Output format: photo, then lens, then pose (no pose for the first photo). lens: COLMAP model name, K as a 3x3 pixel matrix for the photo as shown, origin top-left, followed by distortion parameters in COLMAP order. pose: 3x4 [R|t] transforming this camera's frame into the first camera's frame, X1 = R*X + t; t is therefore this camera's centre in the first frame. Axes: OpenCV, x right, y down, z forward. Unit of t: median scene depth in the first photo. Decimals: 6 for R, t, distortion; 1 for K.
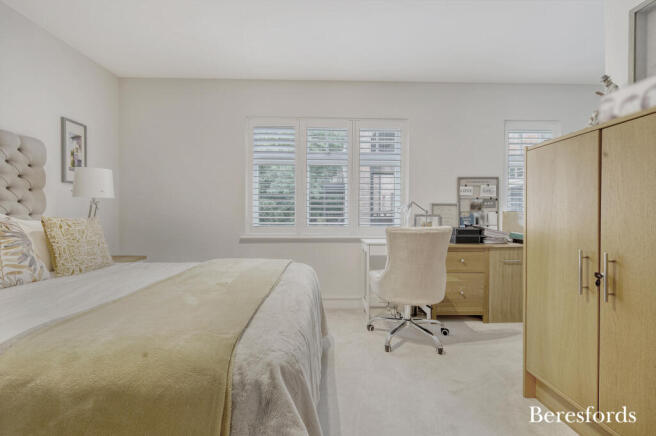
lens RADIAL K [[285.1, 0, 328.0], [0, 285.1, 218.0], [0, 0, 1]] dist [0.001794, 0.000304]
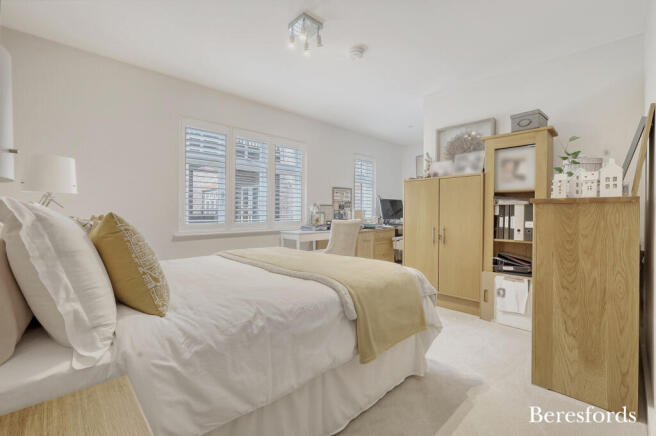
lens RADIAL K [[262.2, 0, 328.0], [0, 262.2, 218.0], [0, 0, 1]] dist [-0.050463, 0.000003]
pose [[0.746708, -0.018445, 0.664896, -0.490182], [0.010684, 0.999819, 0.015737, -0.001599], [-0.665066, -0.004647, 0.746770, -0.021591]]
